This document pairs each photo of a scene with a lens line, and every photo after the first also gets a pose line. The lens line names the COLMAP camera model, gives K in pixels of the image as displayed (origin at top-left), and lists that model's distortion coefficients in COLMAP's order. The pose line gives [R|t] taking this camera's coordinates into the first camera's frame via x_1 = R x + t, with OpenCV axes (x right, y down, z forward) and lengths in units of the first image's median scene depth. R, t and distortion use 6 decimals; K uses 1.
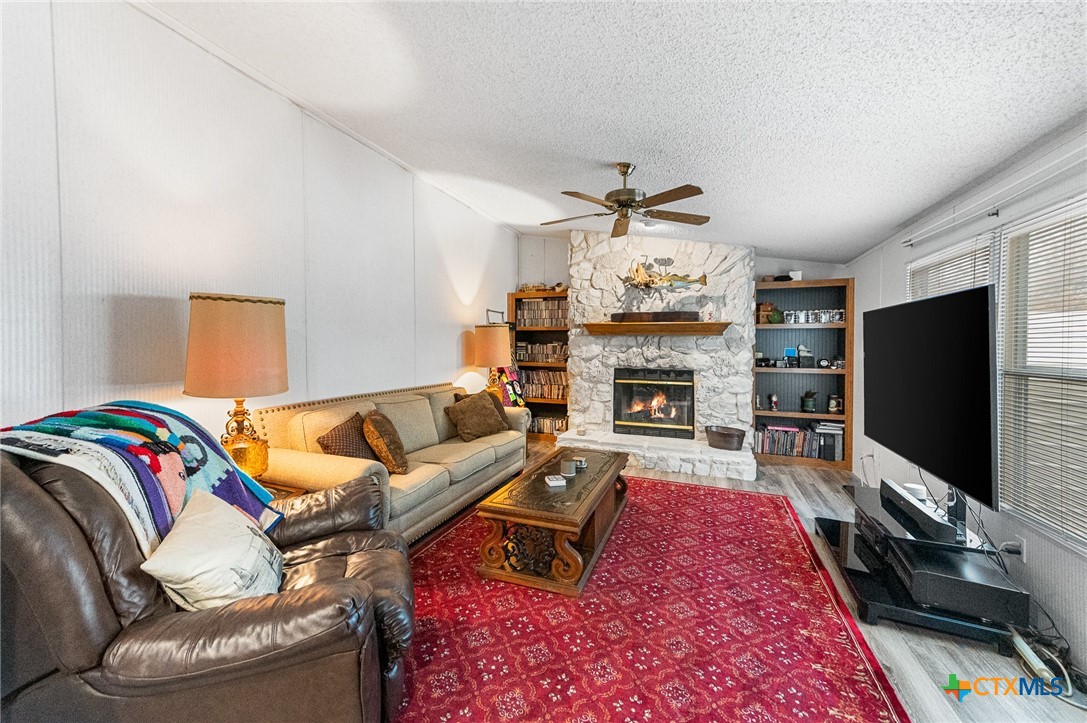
lens RADIAL K [[439.2, 0, 539.7], [0, 439.2, 351.8], [0, 0, 1]] dist [0.030476, 0.000008]
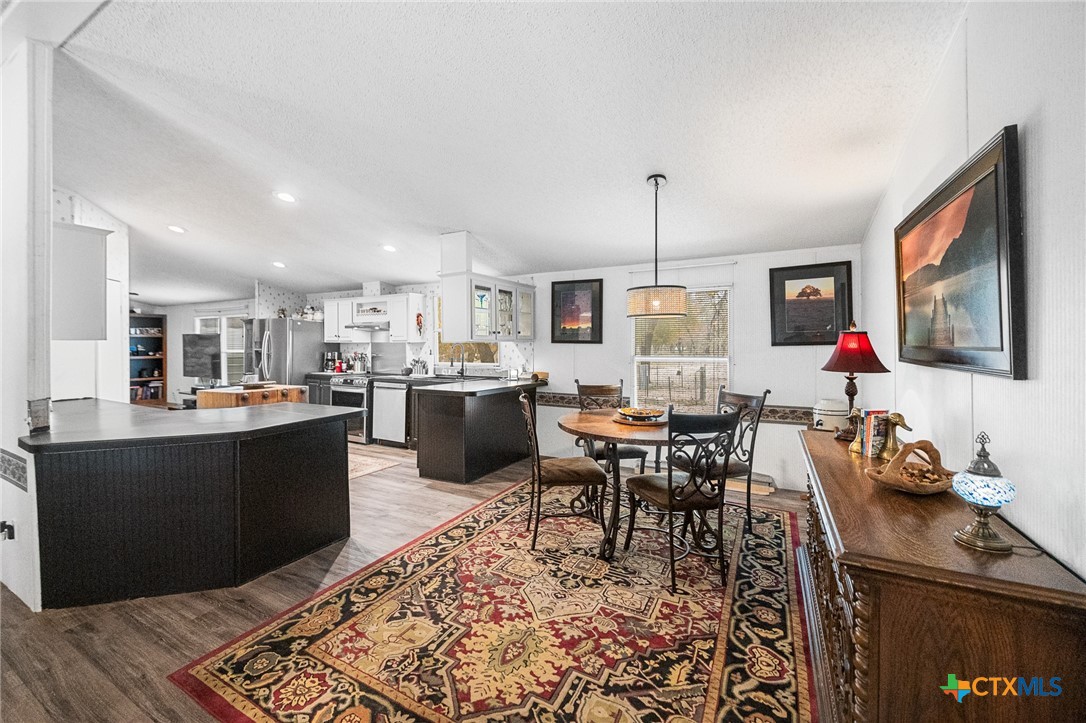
lens RADIAL K [[435.6, 0, 535.2], [0, 435.6, 344.4], [0, 0, 1]] dist [-0.002086, -0.000127]
pose [[0.143641, -0.008573, 0.989593, -1.105597], [0.015831, 0.999854, 0.006364, -0.001395], [-0.989503, 0.014752, 0.143756, -1.060604]]
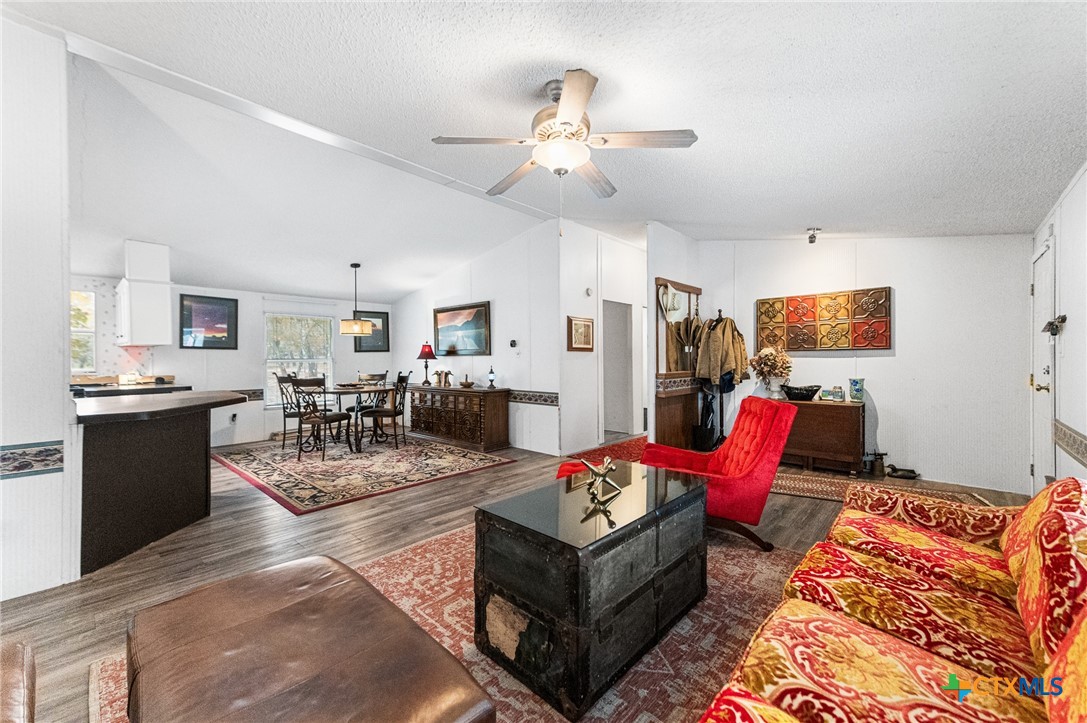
lens RADIAL K [[425.7, 0, 540.1], [0, 425.7, 361.6], [0, 0, 1]] dist [0.020867, -0.000020]
pose [[-0.925345, -0.001646, 0.379123, -1.396281], [0.006655, 0.999766, 0.020583, 0.020428], [-0.379068, 0.021569, -0.925117, -0.242046]]
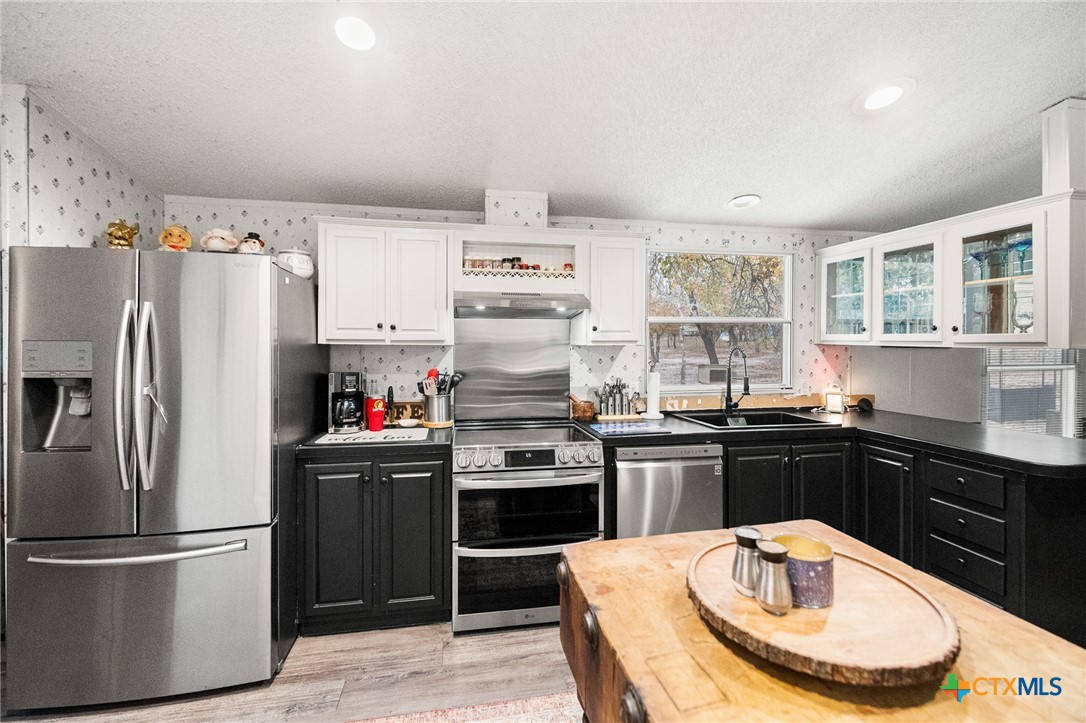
lens RADIAL K [[445.6, 0, 527.8], [0, 445.6, 344.0], [0, 0, 1]] dist [-0.002060, -0.000069]
pose [[-0.510104, -0.009526, 0.860060, -0.361119], [0.007310, 0.999855, 0.015410, -0.015542], [-0.860082, 0.014148, -0.509960, -0.152790]]
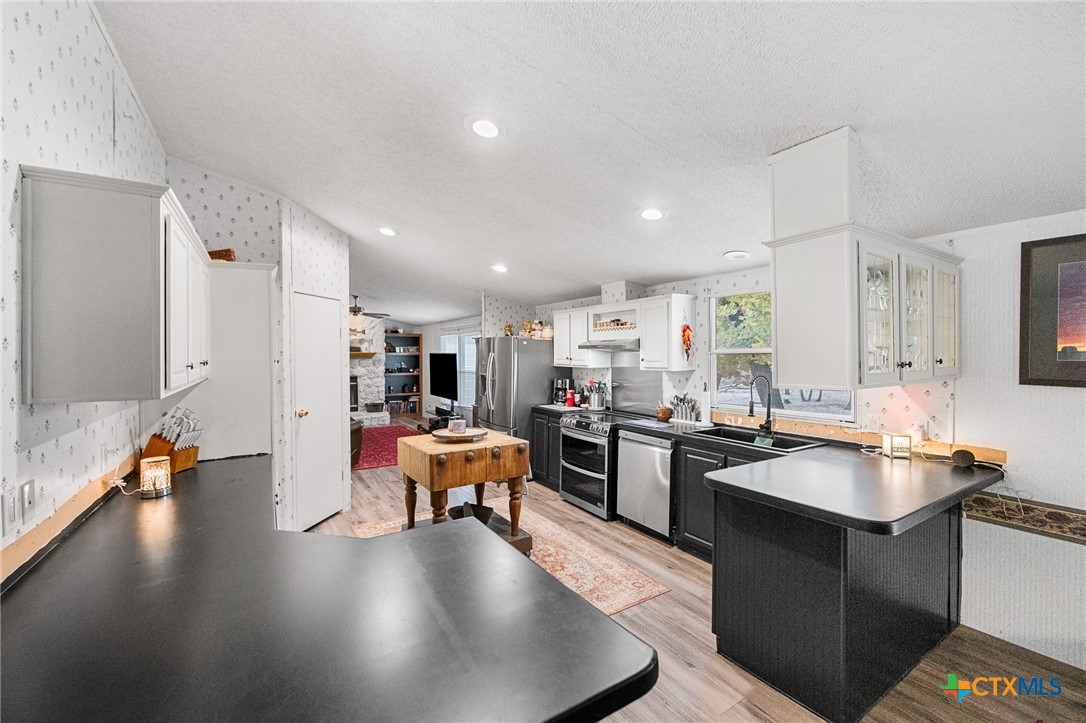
lens RADIAL K [[436.9, 0, 537.7], [0, 436.9, 355.5], [0, 0, 1]] dist [-0.002787, -0.000279]
pose [[0.600757, -0.010019, 0.799369, -0.726562], [0.017378, 0.999849, -0.000528, -0.035963], [-0.799243, 0.014209, 0.600840, -0.820642]]
